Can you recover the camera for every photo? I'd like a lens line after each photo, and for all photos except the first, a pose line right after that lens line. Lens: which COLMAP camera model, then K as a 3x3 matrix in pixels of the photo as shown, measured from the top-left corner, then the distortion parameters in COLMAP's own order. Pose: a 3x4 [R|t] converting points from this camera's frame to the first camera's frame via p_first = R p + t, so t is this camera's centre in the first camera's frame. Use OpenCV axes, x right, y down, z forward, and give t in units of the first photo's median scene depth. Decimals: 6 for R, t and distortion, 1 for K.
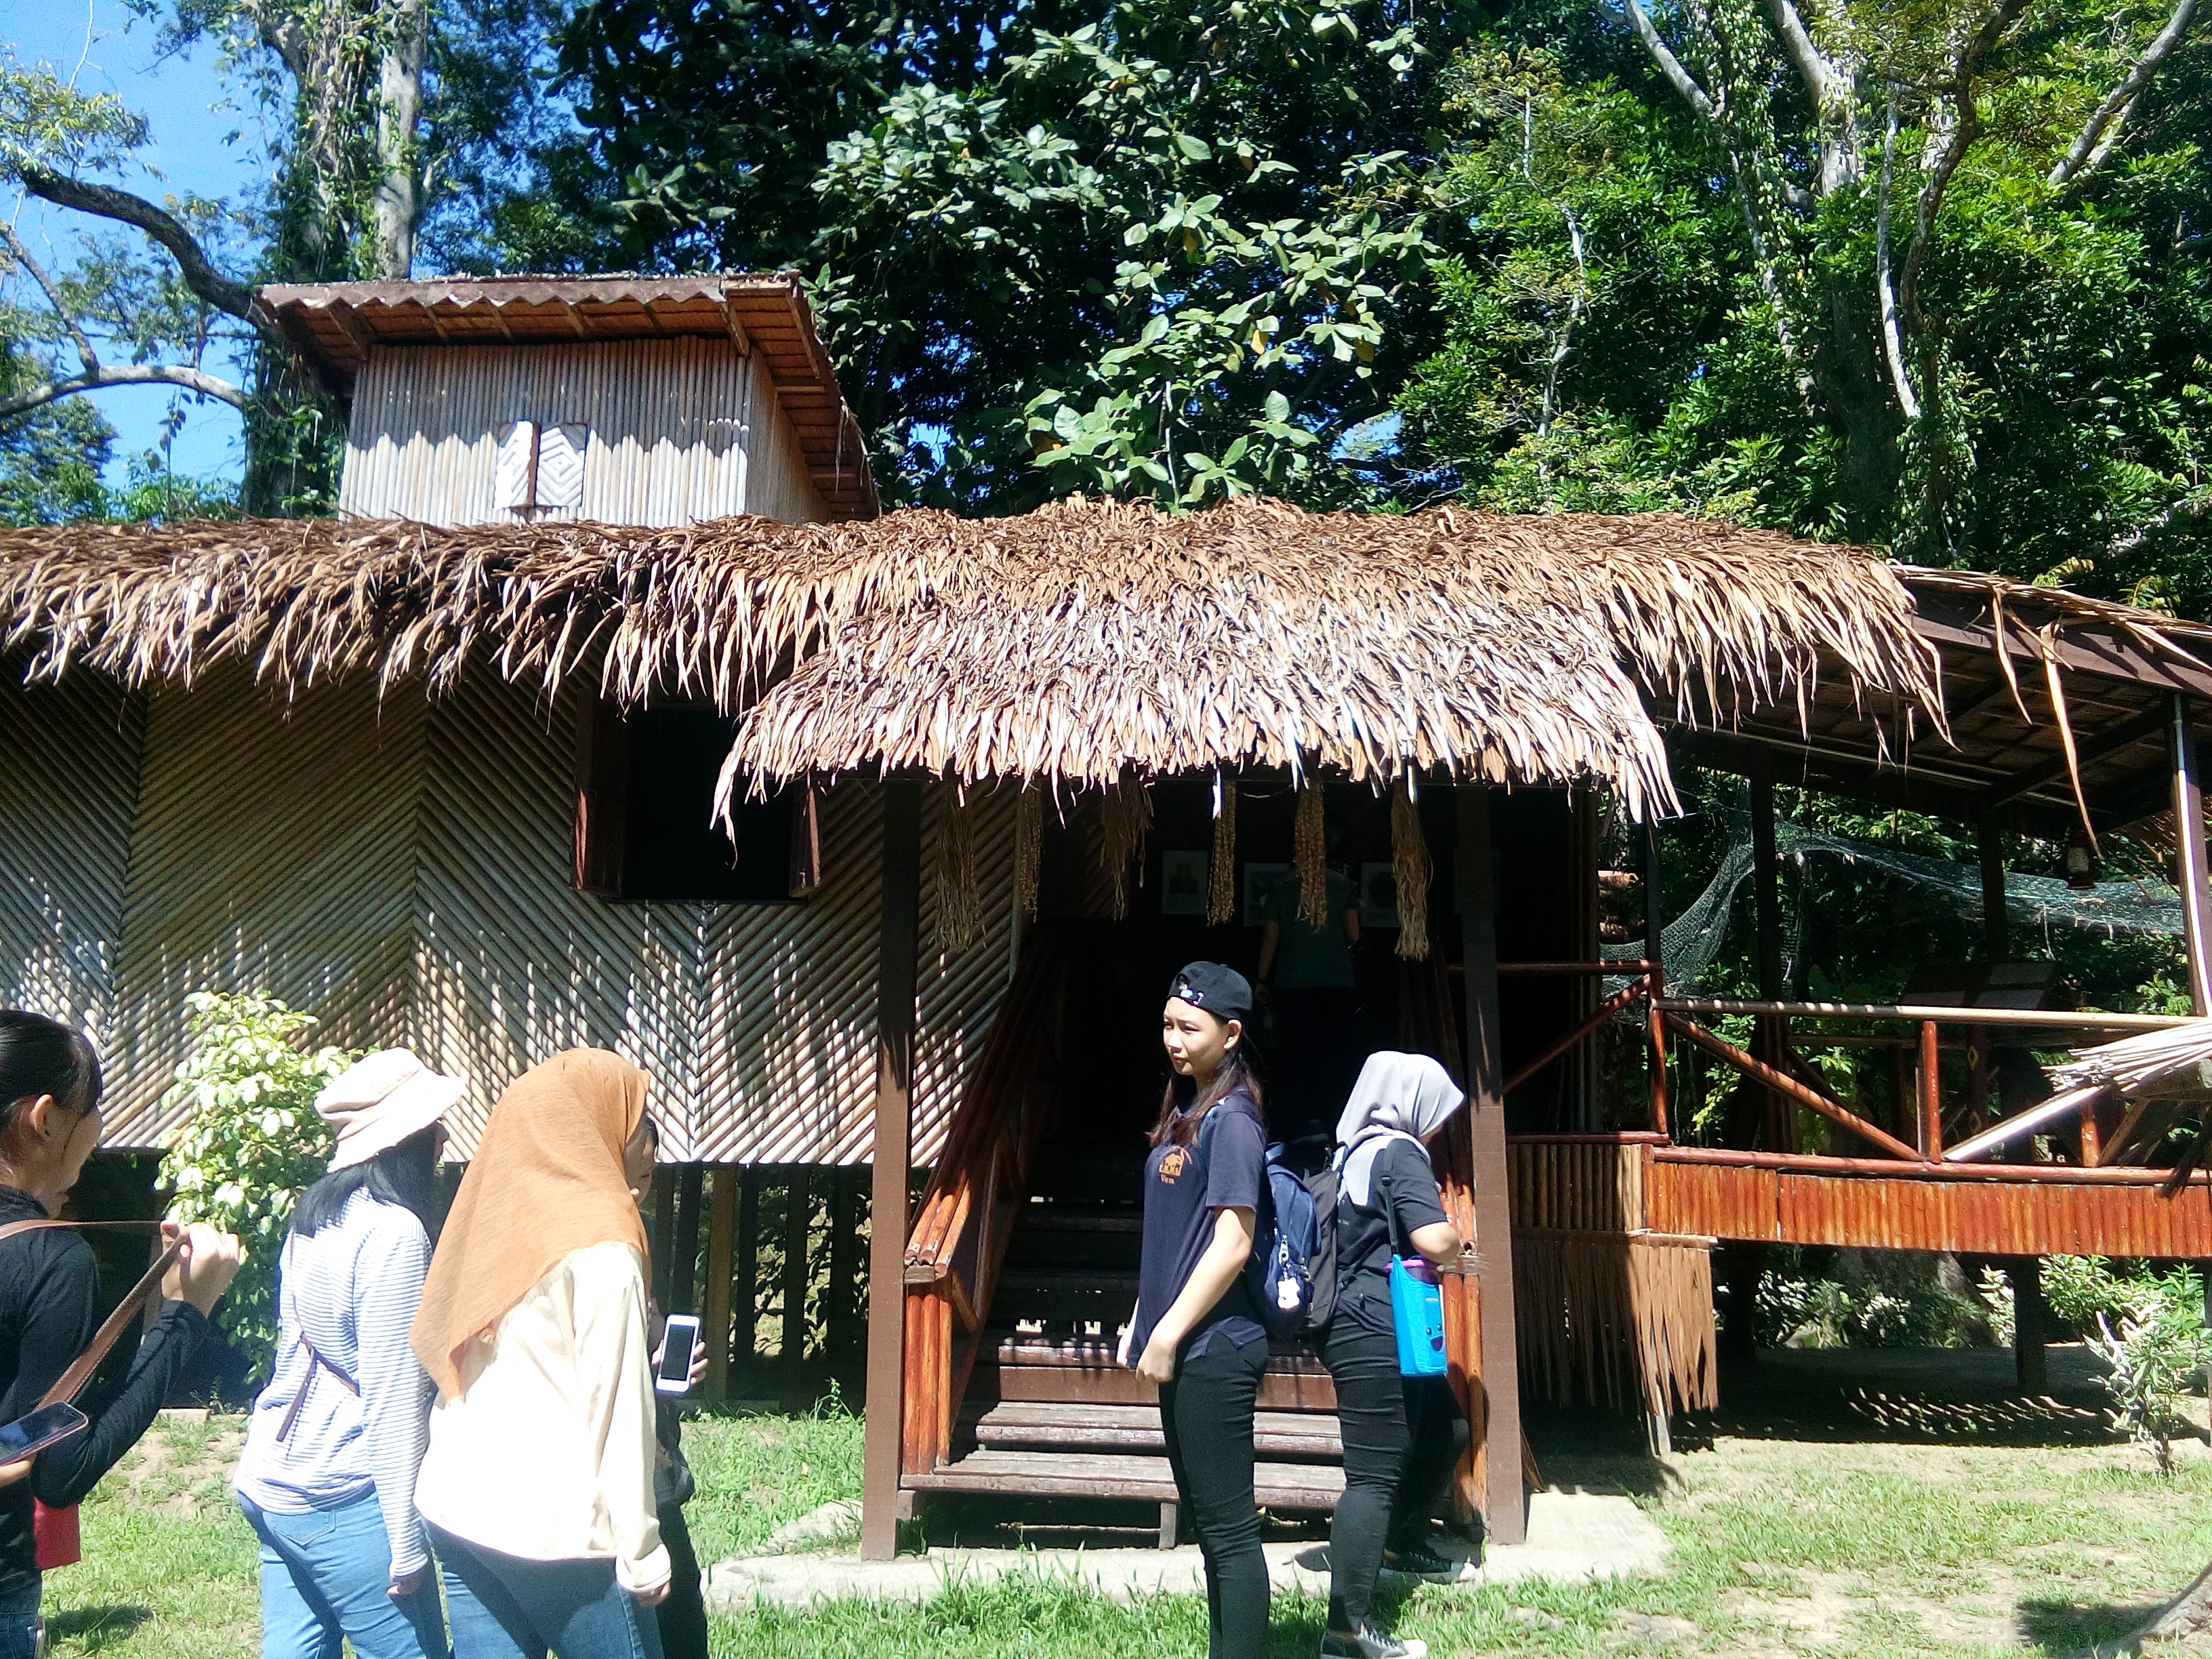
lens RADIAL K [[1717.3, 0, 1102.7], [0, 1717.3, 904.8], [0, 0, 1]] dist [0.046030, 0.004758]
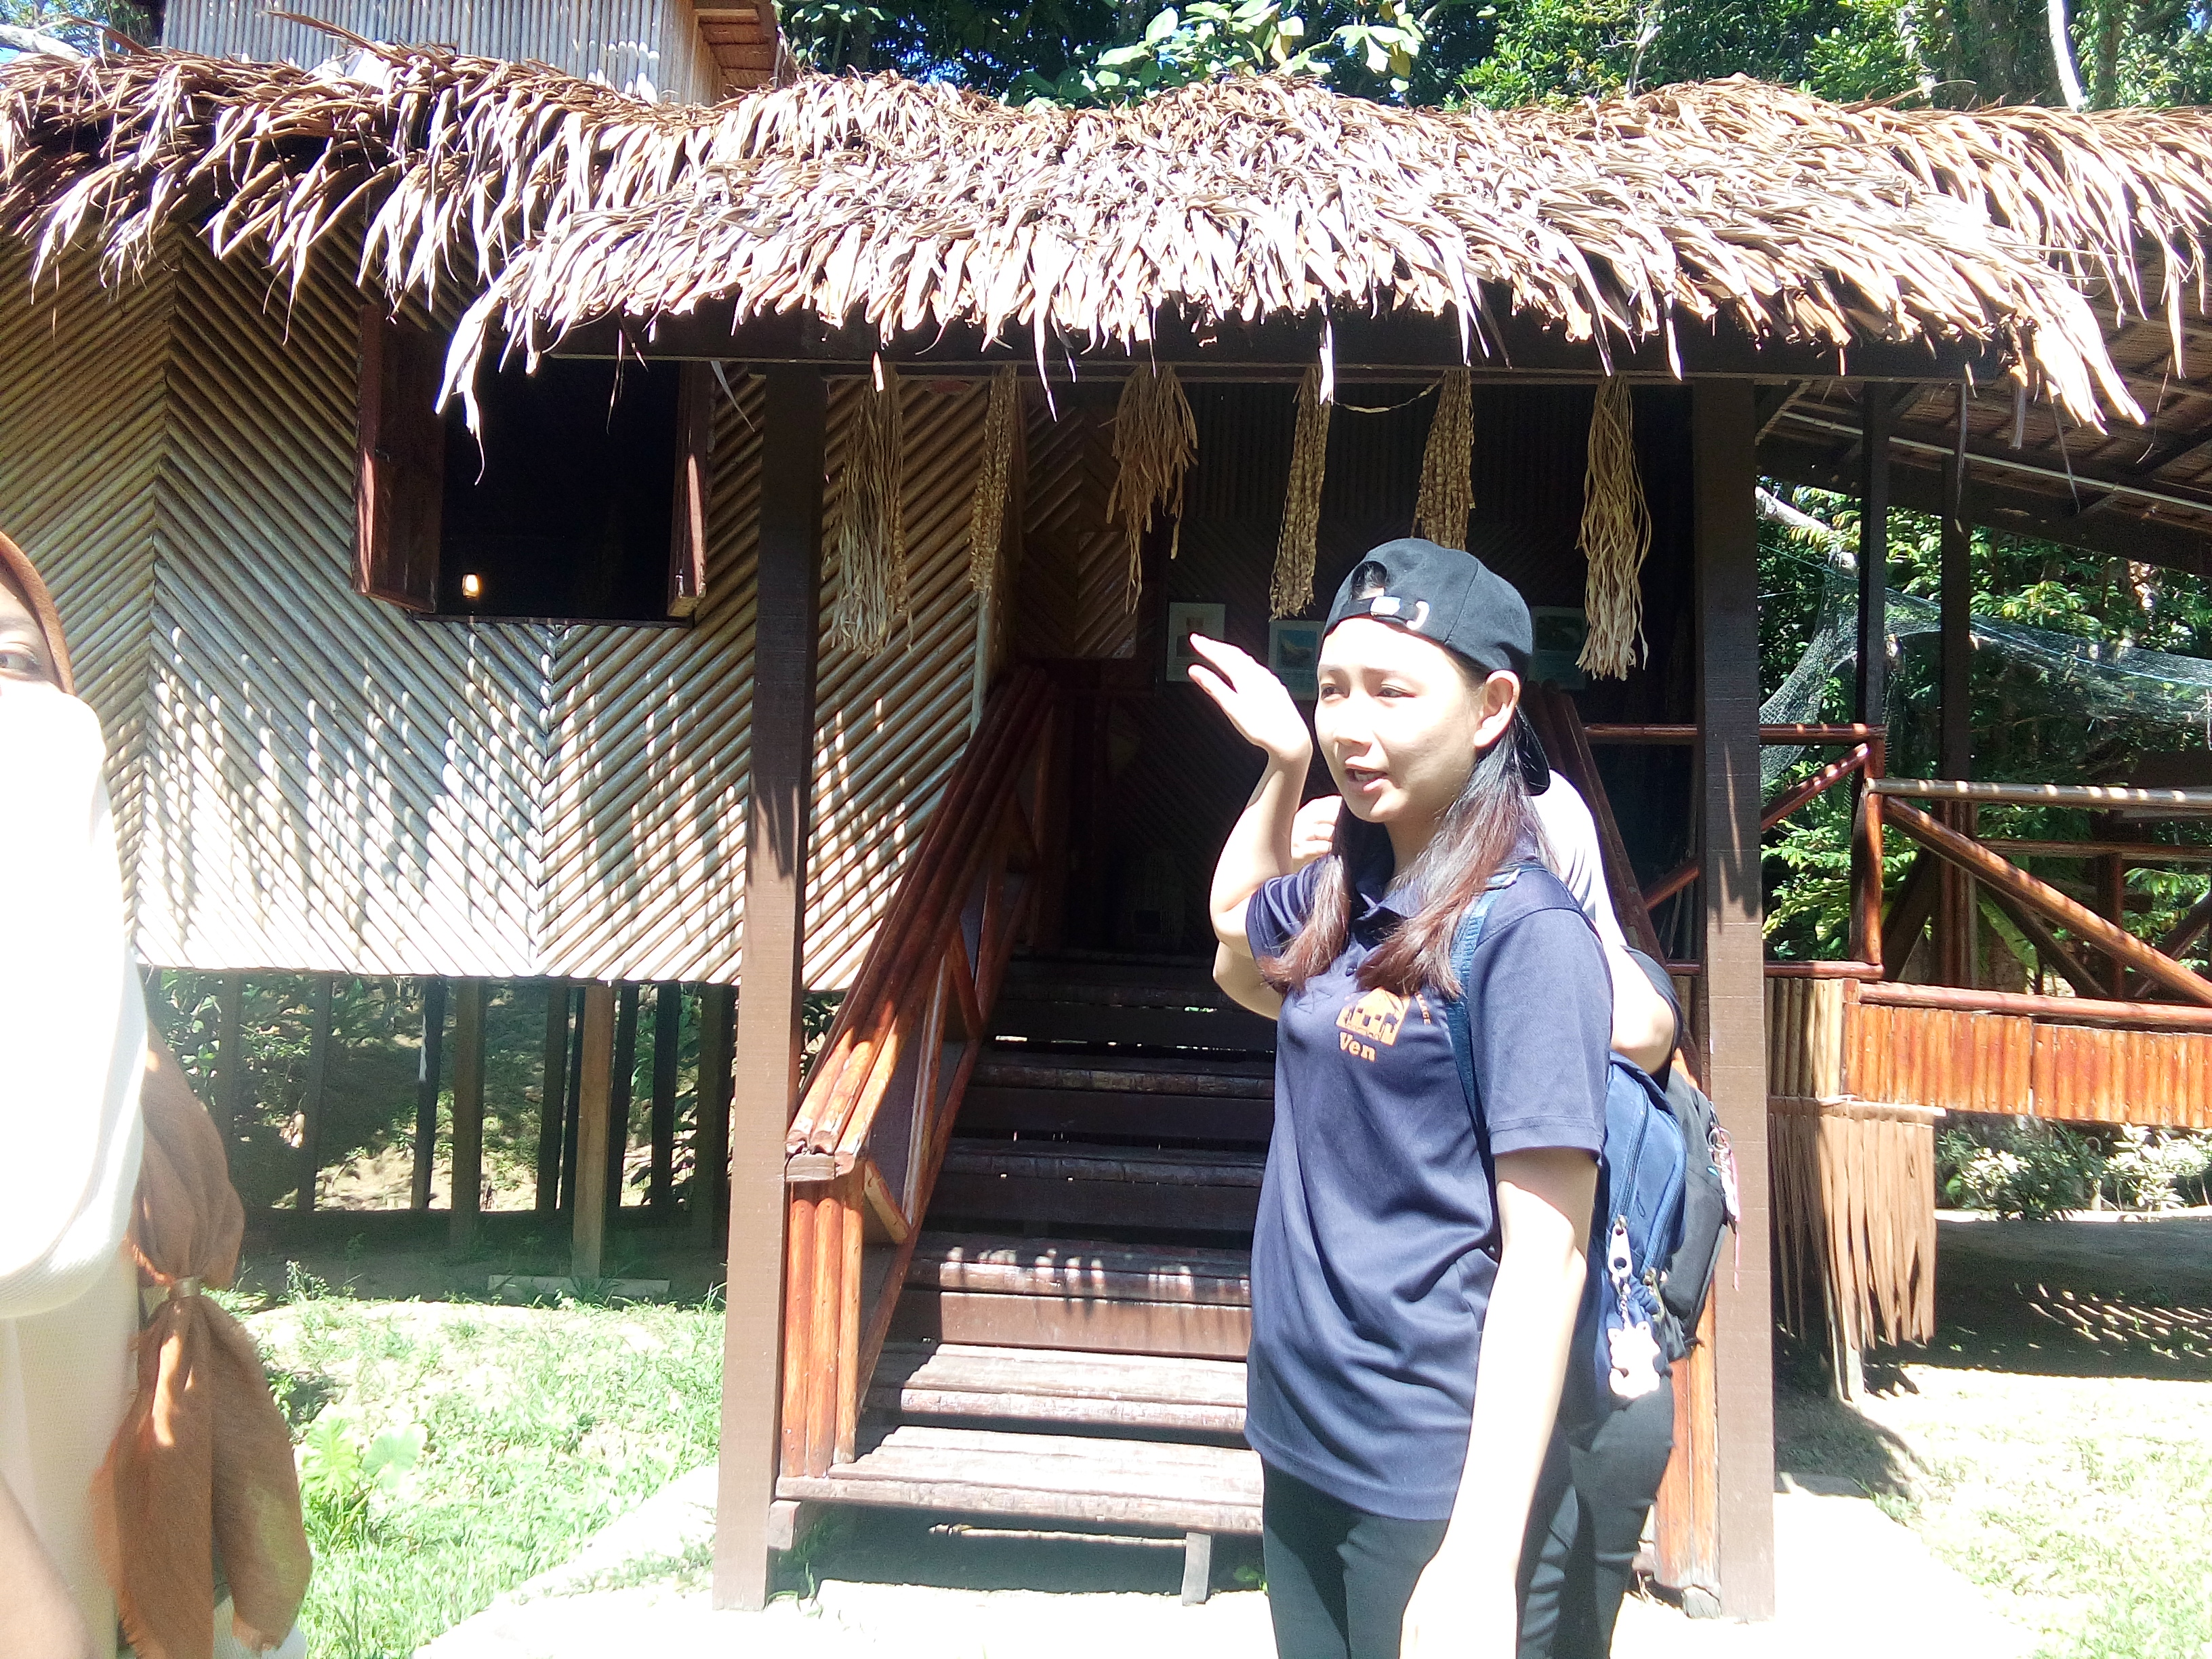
lens RADIAL K [[1717.3, 0, 1102.7], [0, 1717.3, 904.8], [0, 0, 1]] dist [0.046030, 0.004758]
pose [[0.999690, 0.020592, 0.013965, -0.007527], [-0.021980, 0.993915, 0.107938, 0.035360], [-0.011657, -0.108211, 0.994060, 0.278316]]
